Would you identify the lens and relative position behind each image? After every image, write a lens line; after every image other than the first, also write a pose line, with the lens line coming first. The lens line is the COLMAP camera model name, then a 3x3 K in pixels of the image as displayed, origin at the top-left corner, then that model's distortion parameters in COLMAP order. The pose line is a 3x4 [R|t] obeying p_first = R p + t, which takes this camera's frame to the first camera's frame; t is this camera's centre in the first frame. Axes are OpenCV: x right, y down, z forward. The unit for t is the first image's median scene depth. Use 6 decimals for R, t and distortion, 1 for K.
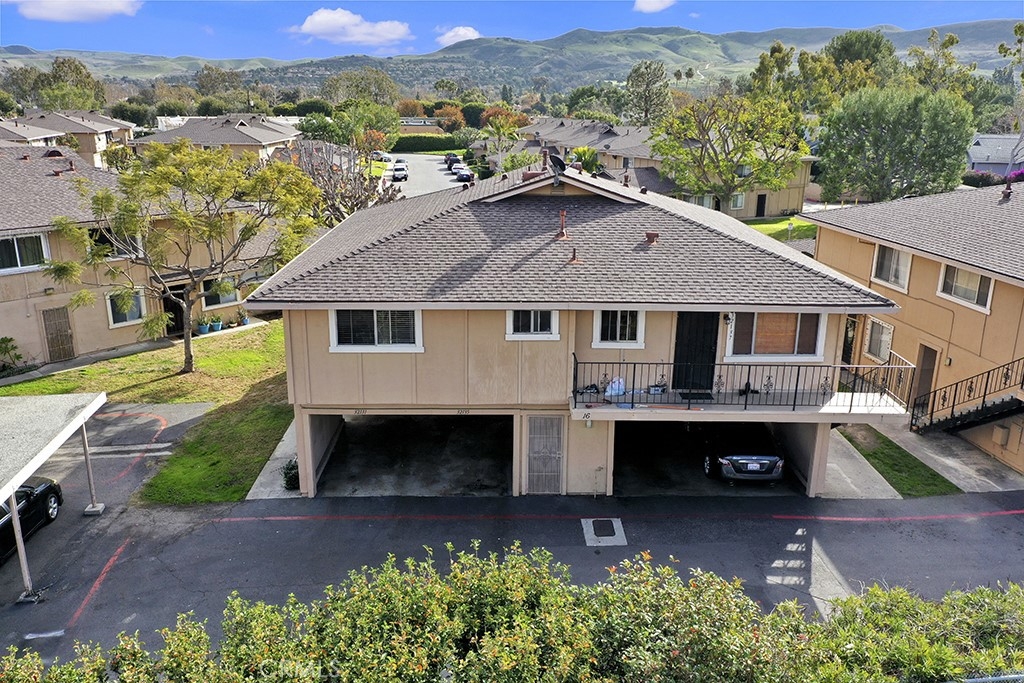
lens RADIAL K [[818.9, 0, 511.1], [0, 818.9, 340.4], [0, 0, 1]] dist [0.007282, 0.003451]
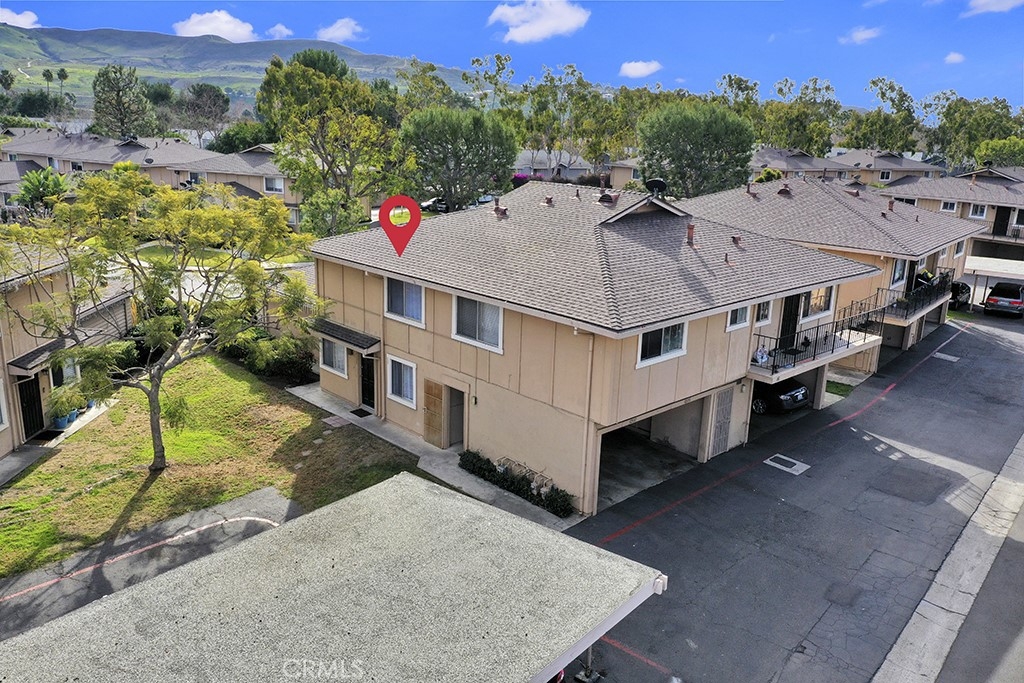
lens RADIAL K [[818.9, 0, 511.3], [0, 818.9, 343.0], [0, 0, 1]] dist [0.007282, 0.003451]
pose [[0.722464, -0.166130, 0.671153, -0.832754], [0.168571, 0.983735, 0.062044, -0.090002], [-0.670544, 0.068313, 0.738718, 0.246702]]
